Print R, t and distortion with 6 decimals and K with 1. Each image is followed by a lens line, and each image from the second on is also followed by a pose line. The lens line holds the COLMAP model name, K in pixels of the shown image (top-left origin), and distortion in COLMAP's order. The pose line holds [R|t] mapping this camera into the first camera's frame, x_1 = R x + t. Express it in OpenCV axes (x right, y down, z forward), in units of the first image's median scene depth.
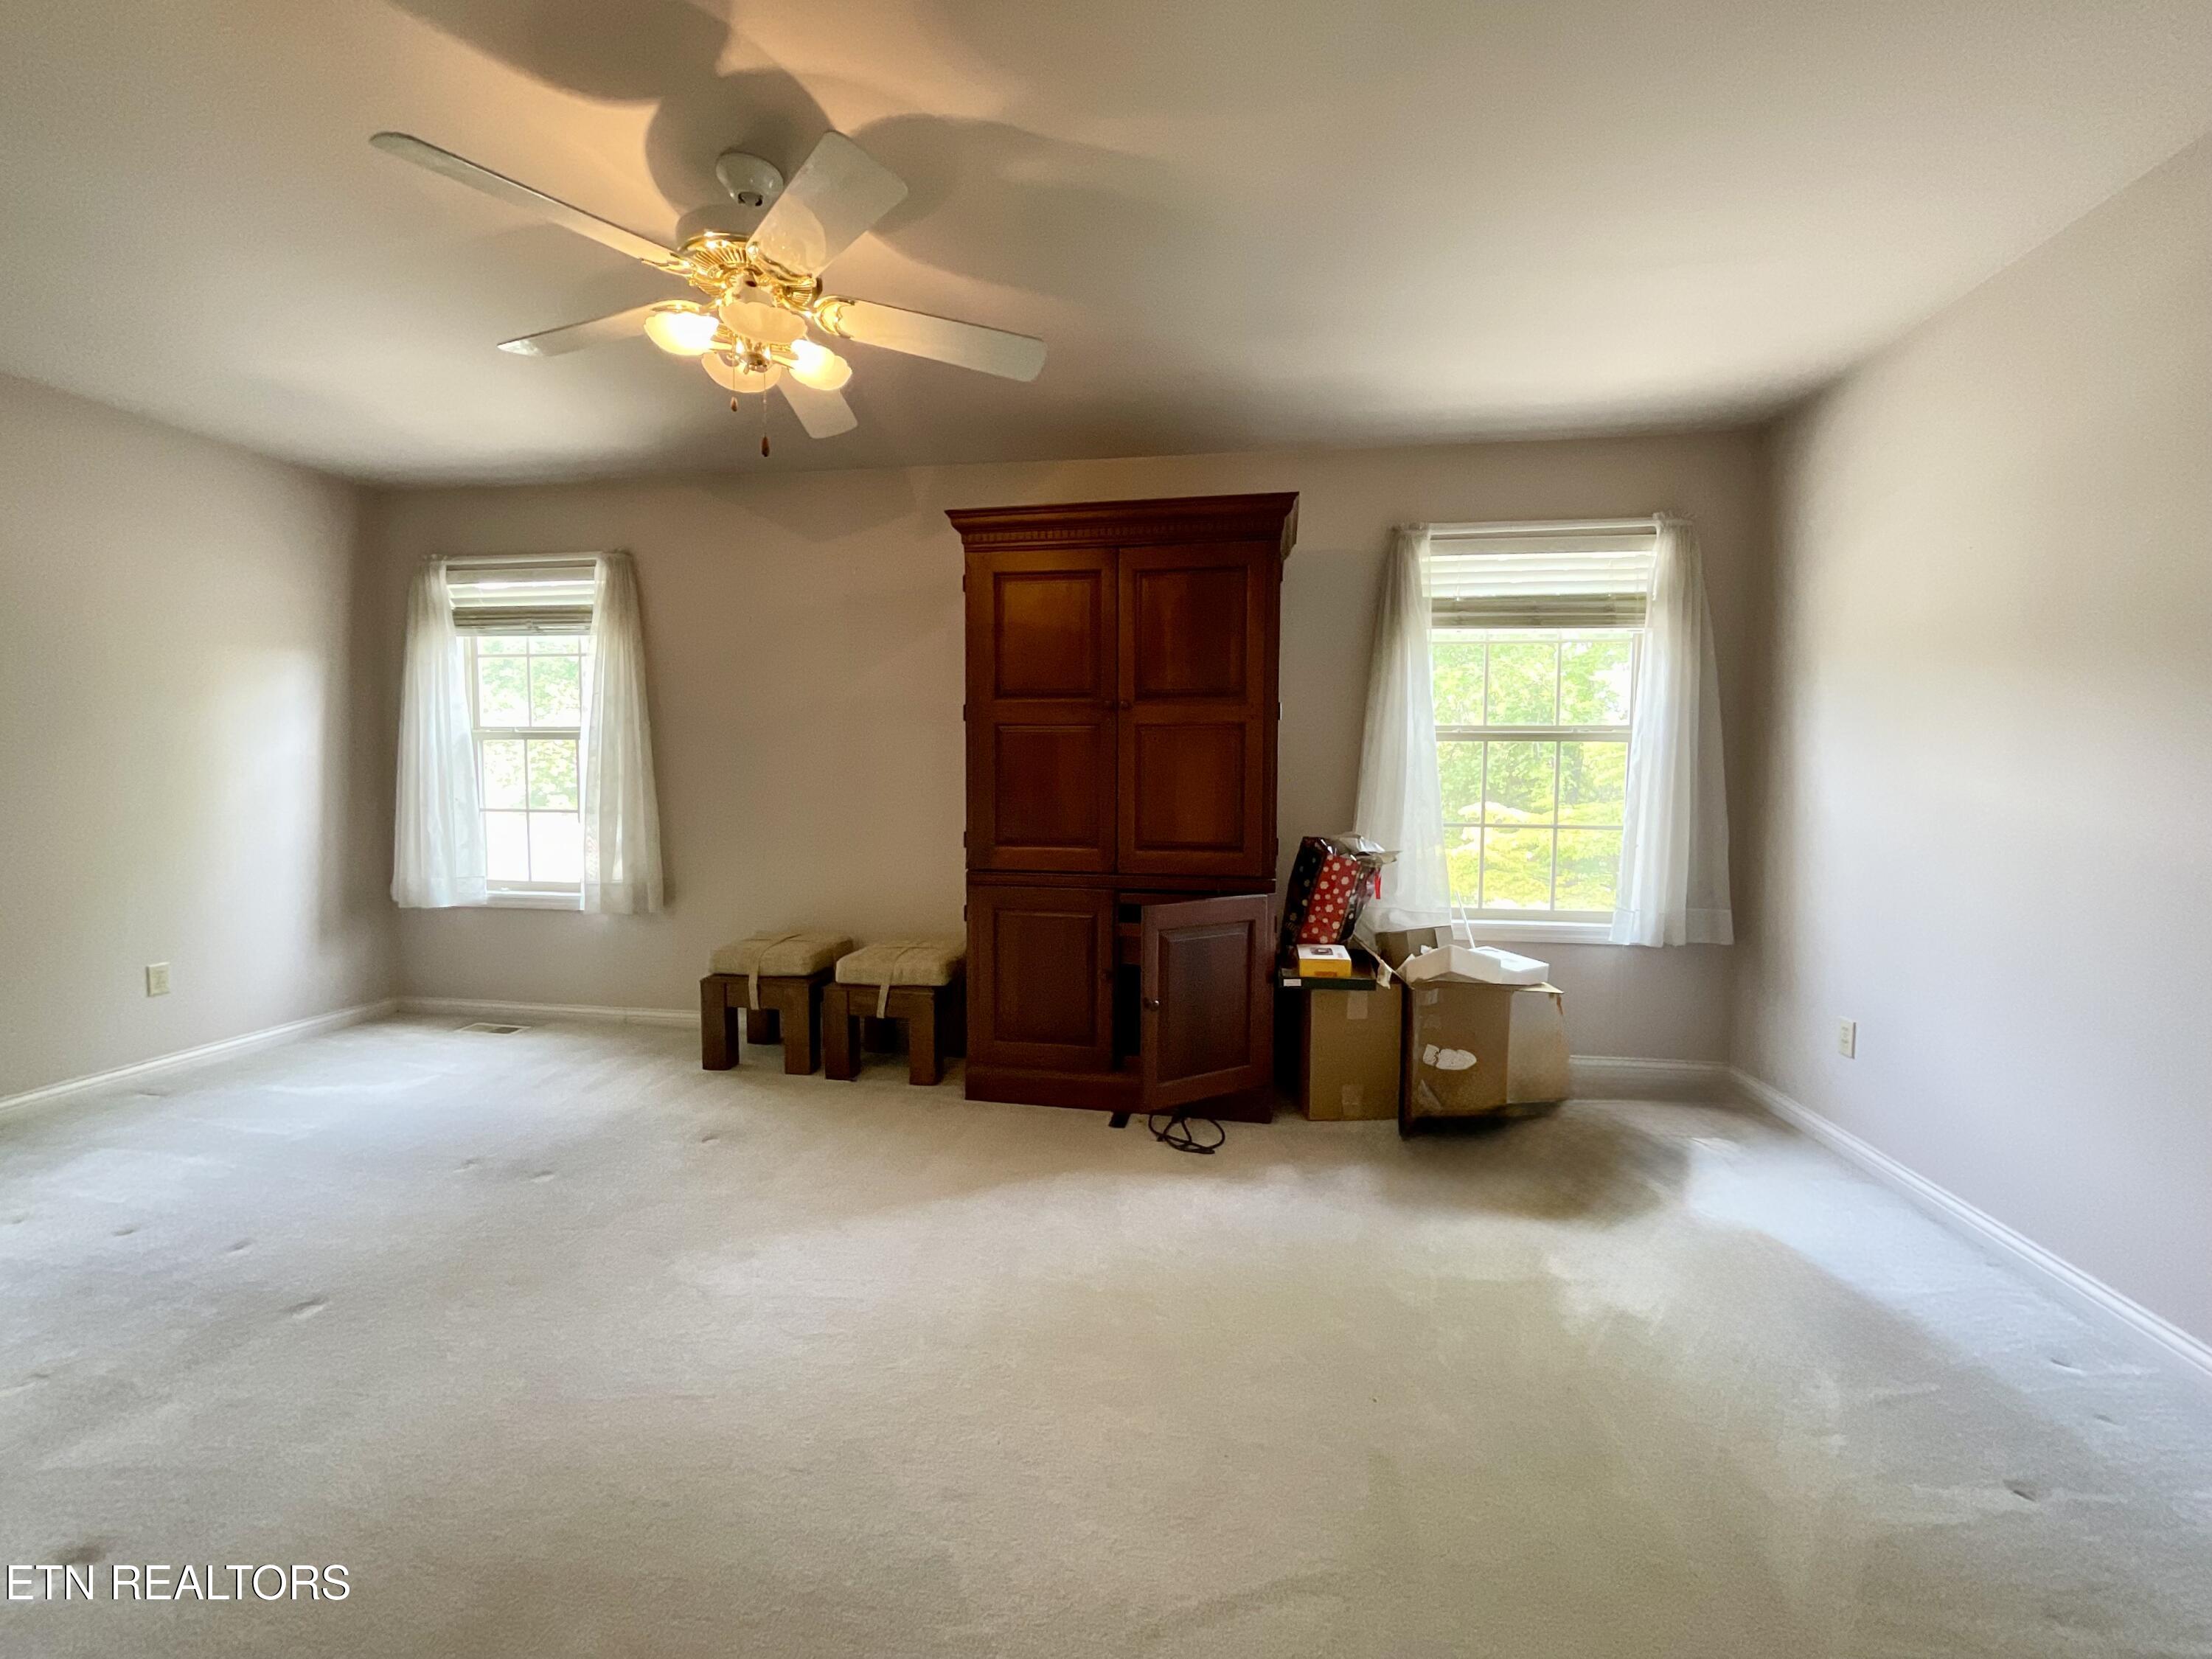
lens RADIAL K [[894.9, 0, 1109.8], [0, 894.9, 825.9], [0, 0, 1]] dist [-0.000821, -0.000580]
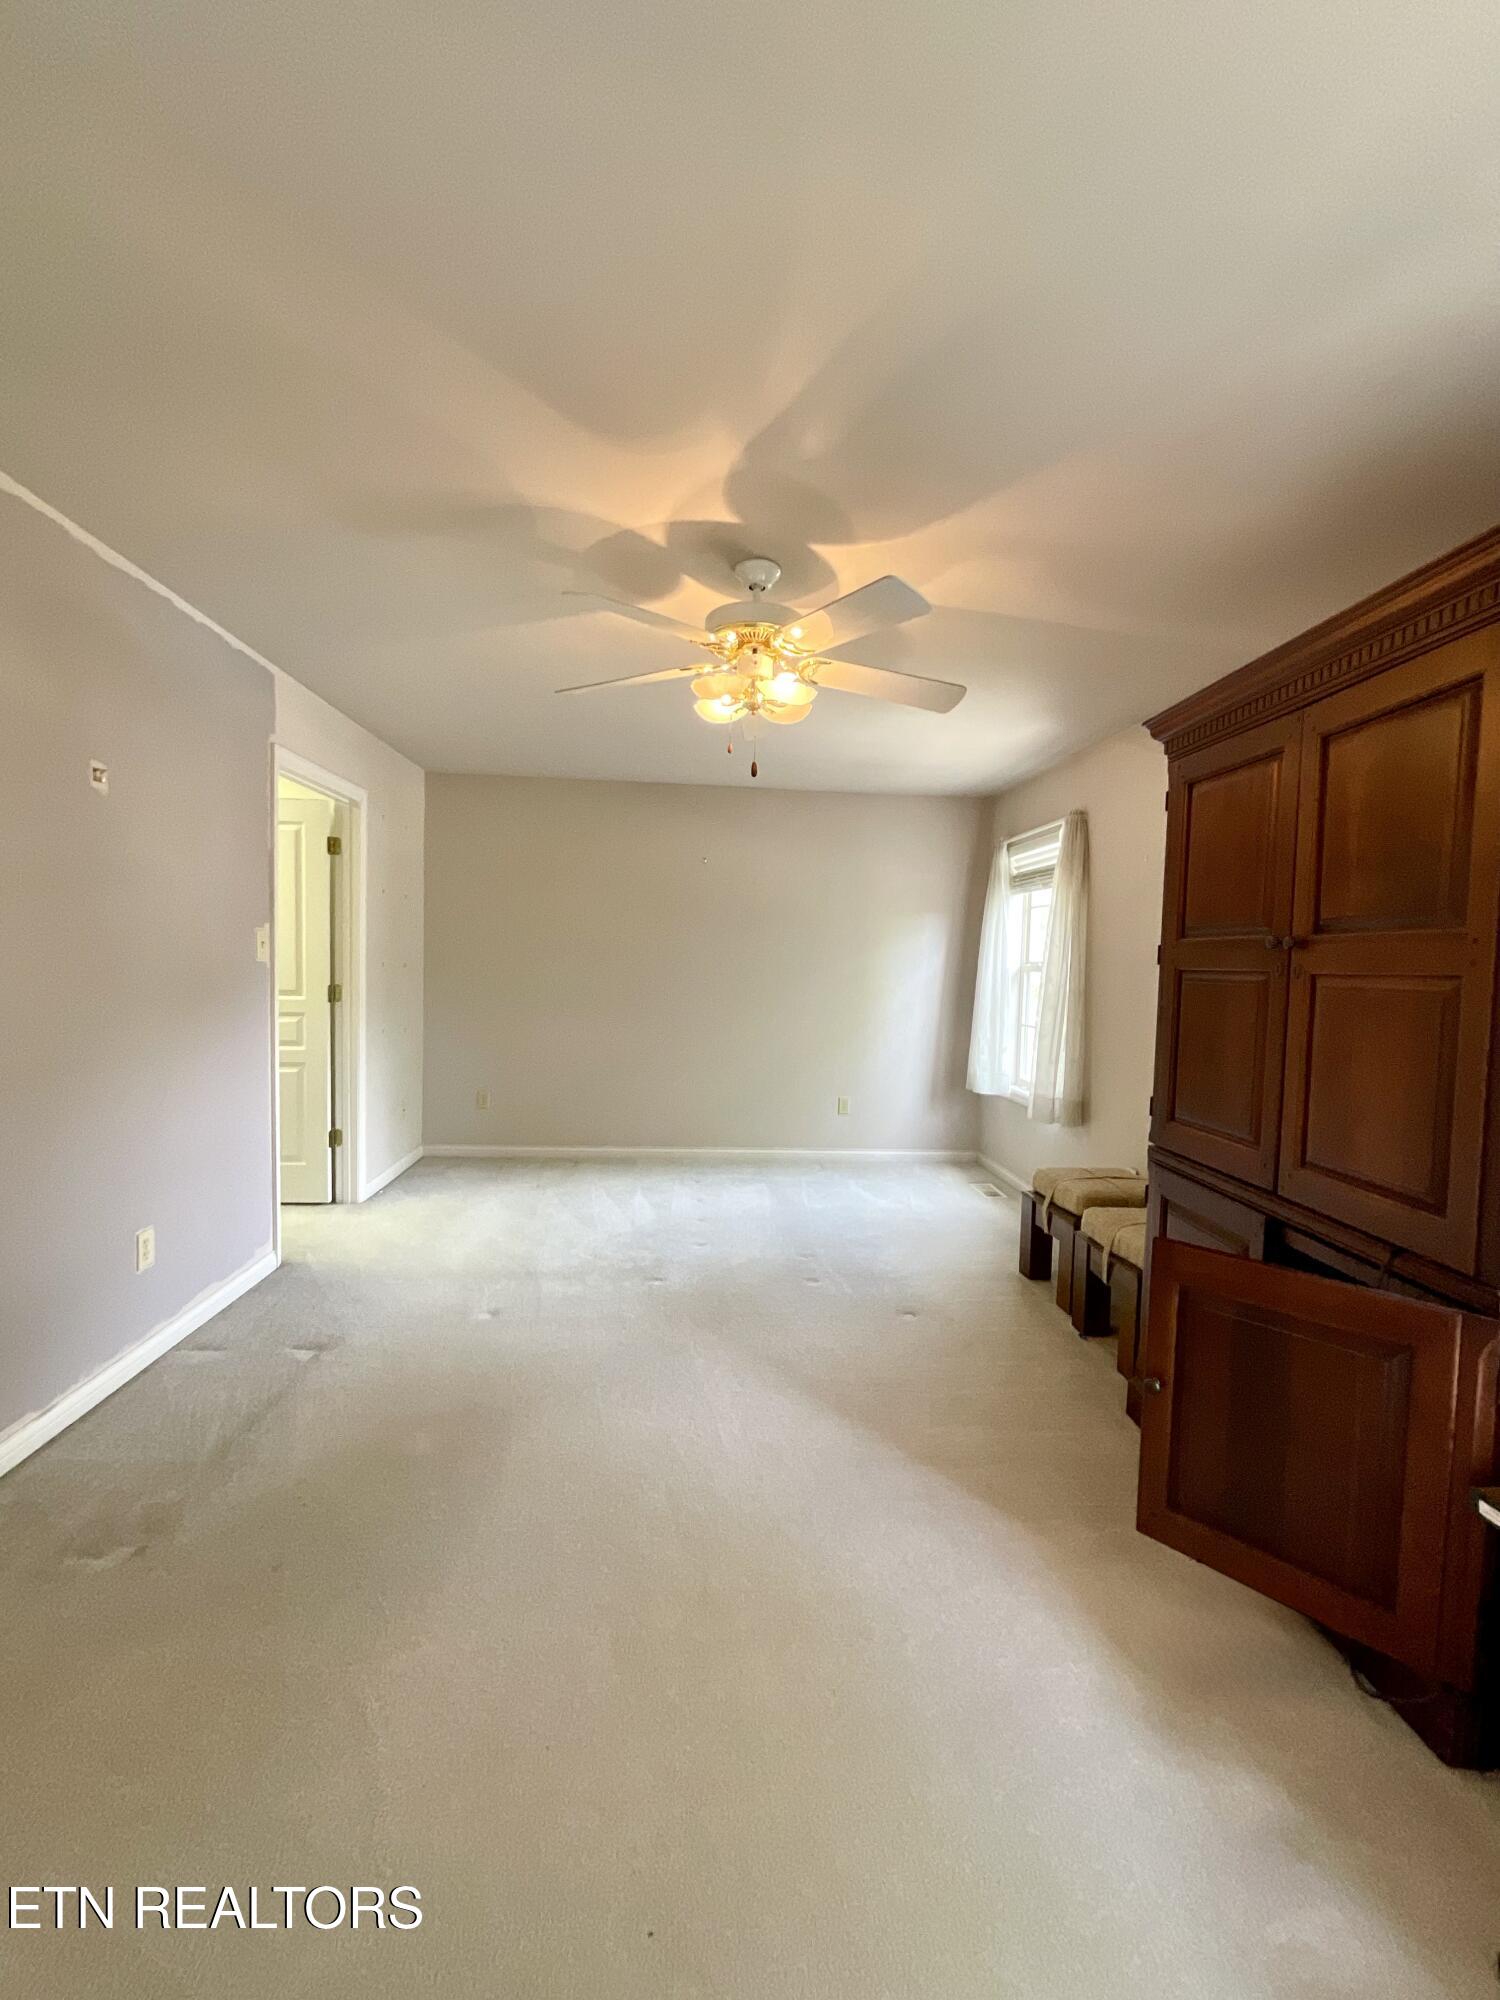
lens RADIAL K [[809.1, 0, 754.2], [0, 809.1, 999.7], [0, 0, 1]] dist [-0.000821, -0.000580]
pose [[0.239461, 0.047297, -0.969753, 0.442701], [-0.087347, 0.995812, 0.026999, -0.066257], [0.966969, 0.078240, 0.242590, 0.414926]]
